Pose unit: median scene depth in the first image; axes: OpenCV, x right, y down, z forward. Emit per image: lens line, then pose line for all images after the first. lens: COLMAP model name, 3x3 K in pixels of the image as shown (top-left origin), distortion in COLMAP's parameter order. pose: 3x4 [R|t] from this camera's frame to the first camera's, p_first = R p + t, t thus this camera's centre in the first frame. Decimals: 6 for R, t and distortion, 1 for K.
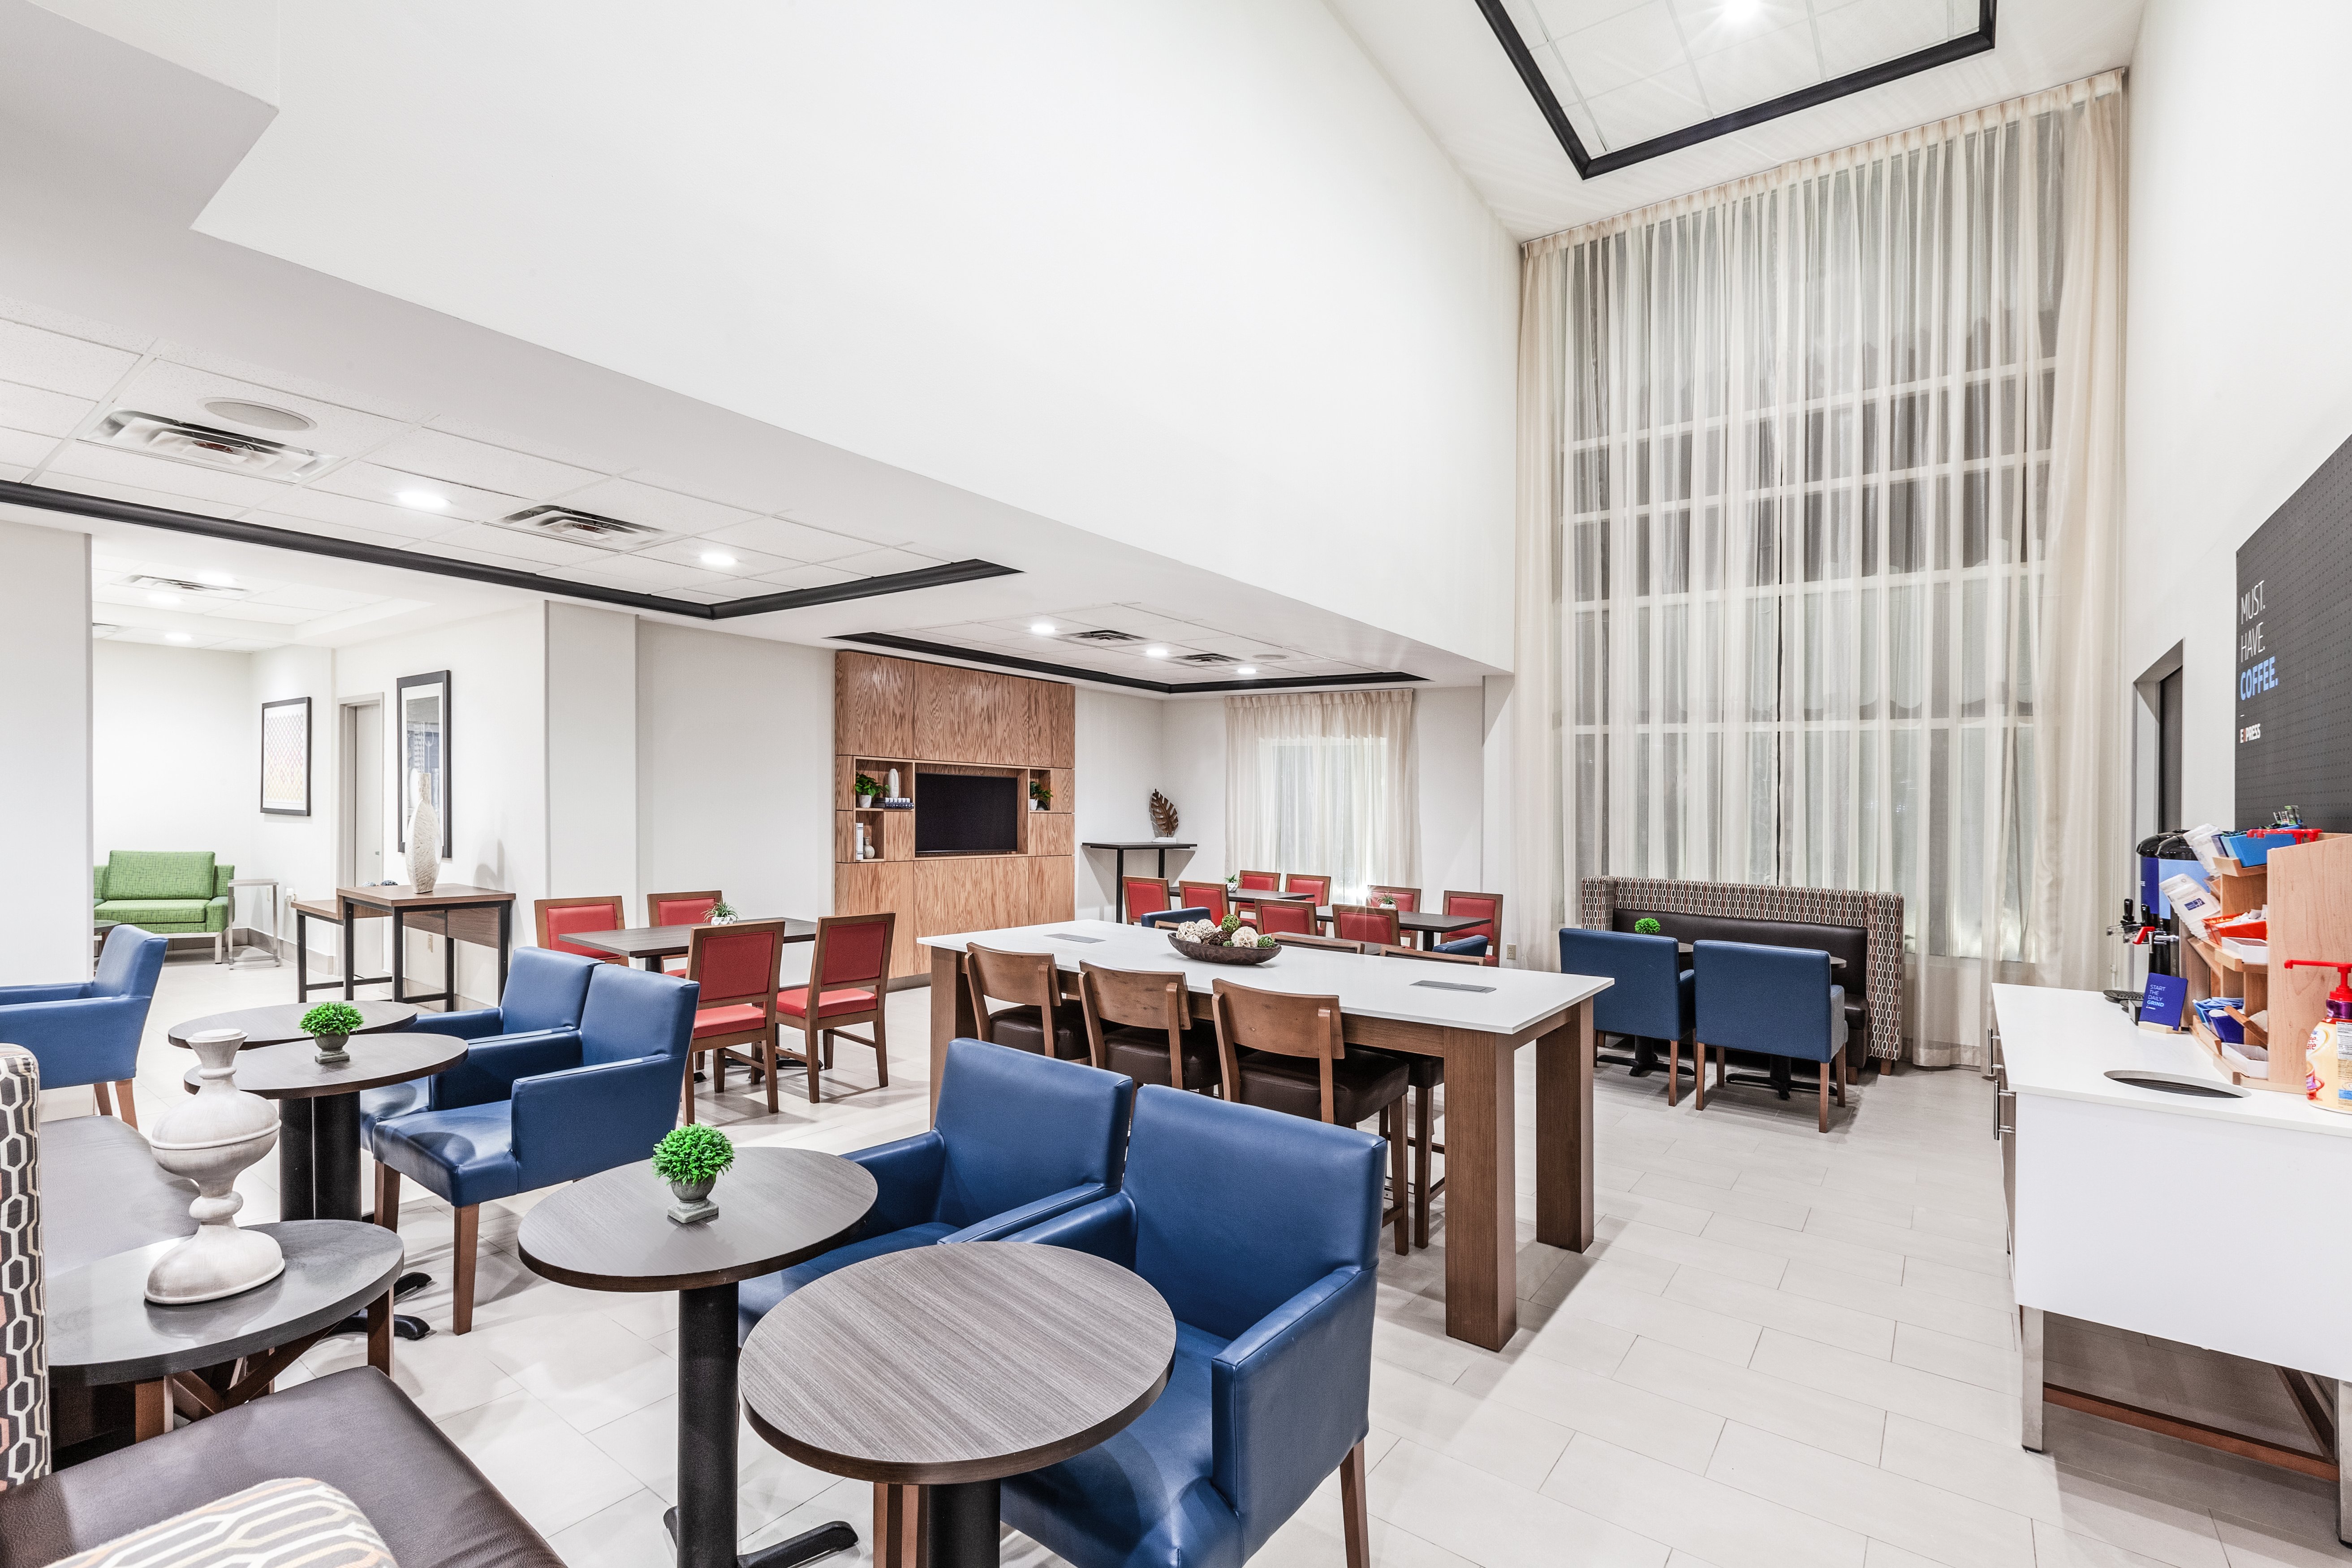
lens RADIAL K [[1055.4, 0, 1176.0], [0, 1055.4, 784.0], [0, 0, 1]] dist [0.001632, 0.000088]
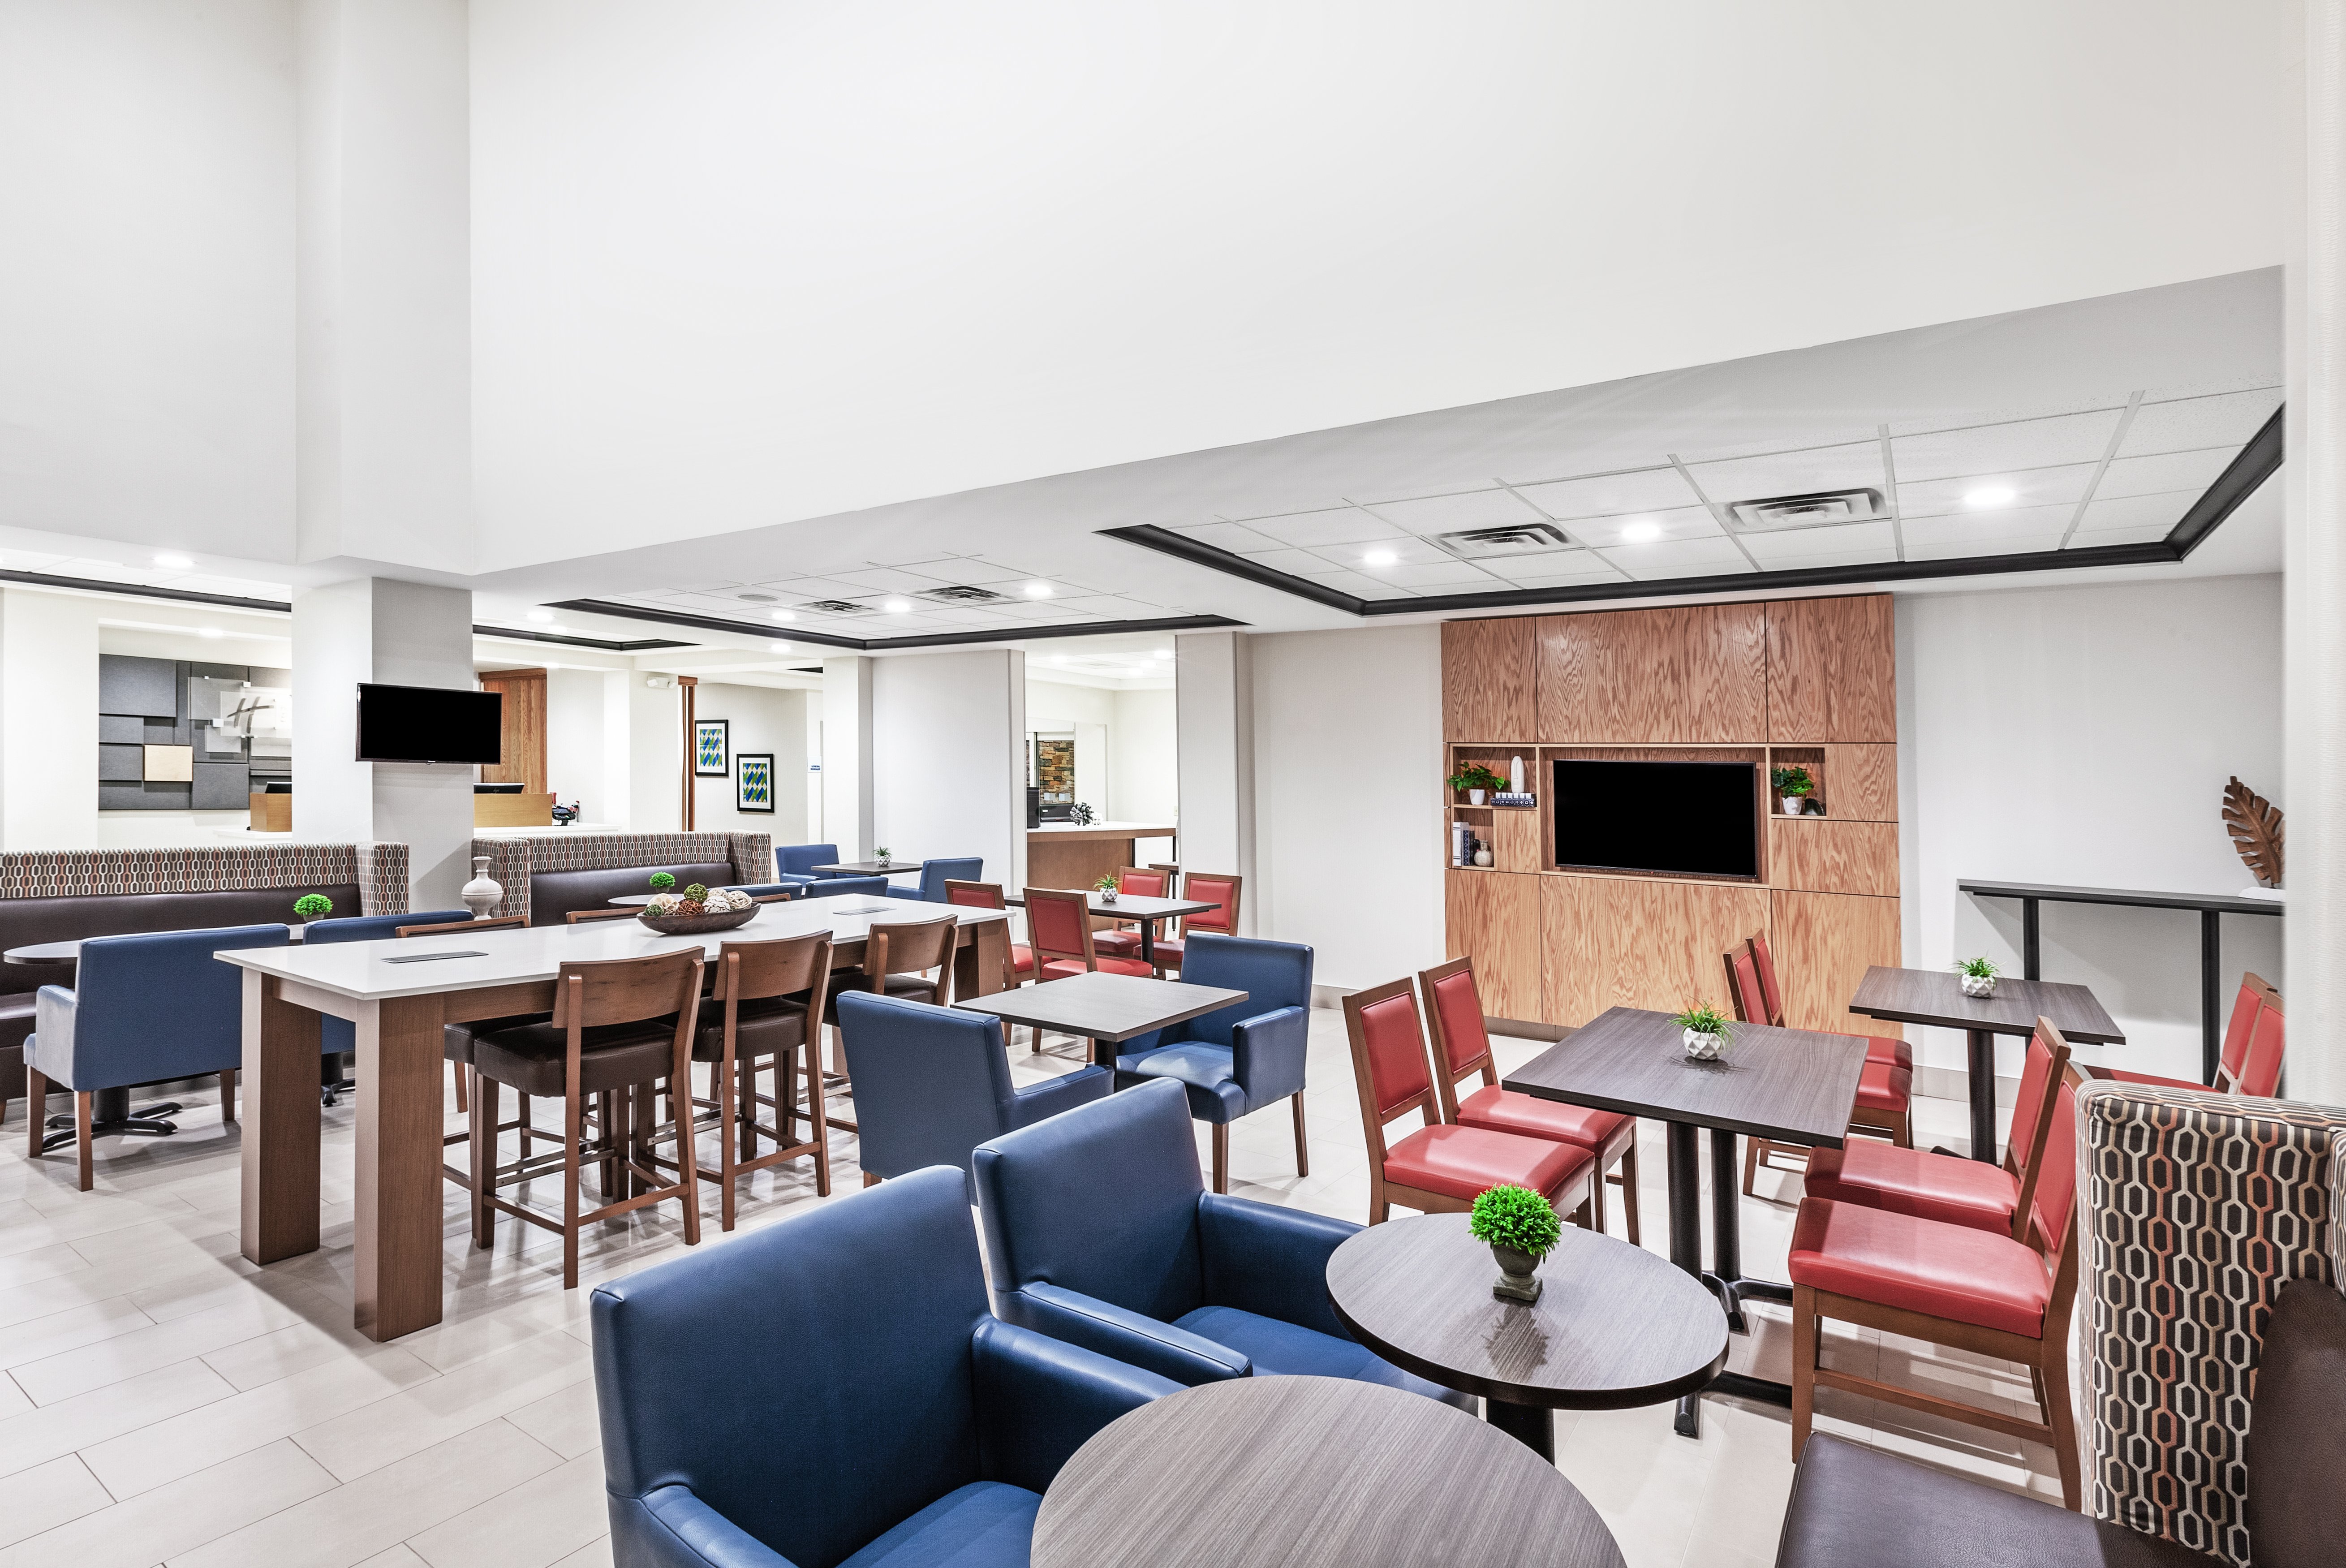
lens RADIAL K [[1052.7, 0, 1173.0], [0, 1052.7, 784.0], [0, 0, 1]] dist [0.001632, 0.000088]
pose [[0.084437, -0.009675, -0.996382, 0.467137], [0.004311, 0.999947, -0.009344, 0.011799], [0.996419, -0.003506, 0.084474, 0.630250]]
